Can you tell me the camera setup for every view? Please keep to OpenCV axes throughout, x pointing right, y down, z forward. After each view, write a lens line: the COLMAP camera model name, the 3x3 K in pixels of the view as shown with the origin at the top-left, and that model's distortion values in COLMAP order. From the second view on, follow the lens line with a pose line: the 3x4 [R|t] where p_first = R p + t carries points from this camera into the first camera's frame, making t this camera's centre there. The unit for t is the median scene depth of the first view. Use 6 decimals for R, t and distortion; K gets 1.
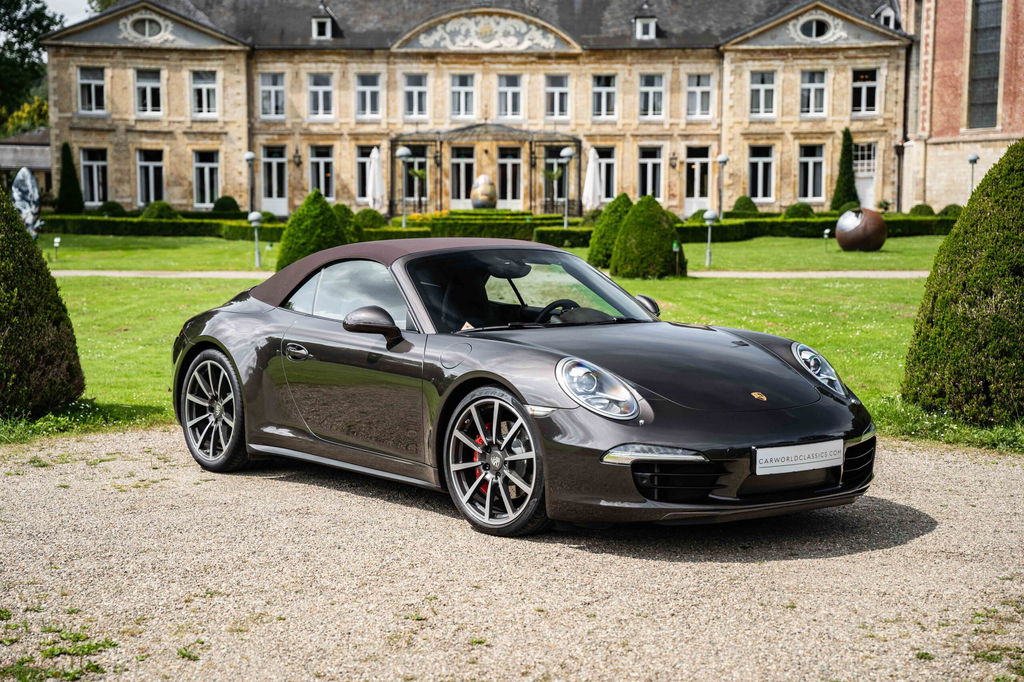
lens RADIAL K [[1647.9, 0, 485.7], [0, 1647.9, 330.3], [0, 0, 1]] dist [0.278160, 0.000000]
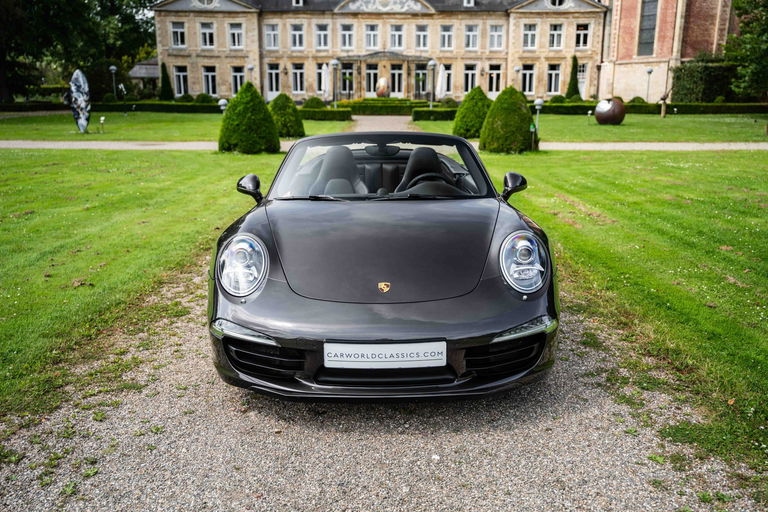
lens RADIAL K [[688.1, 0, 387.7], [0, 688.1, 258.4], [0, 0, 1]] dist [-0.011992, 0.061078]
pose [[0.999981, 0.000099, 0.006132, -0.000788], [-0.001052, 0.987809, 0.155665, -0.013420], [-0.006042, -0.155668, 0.987791, 0.187204]]
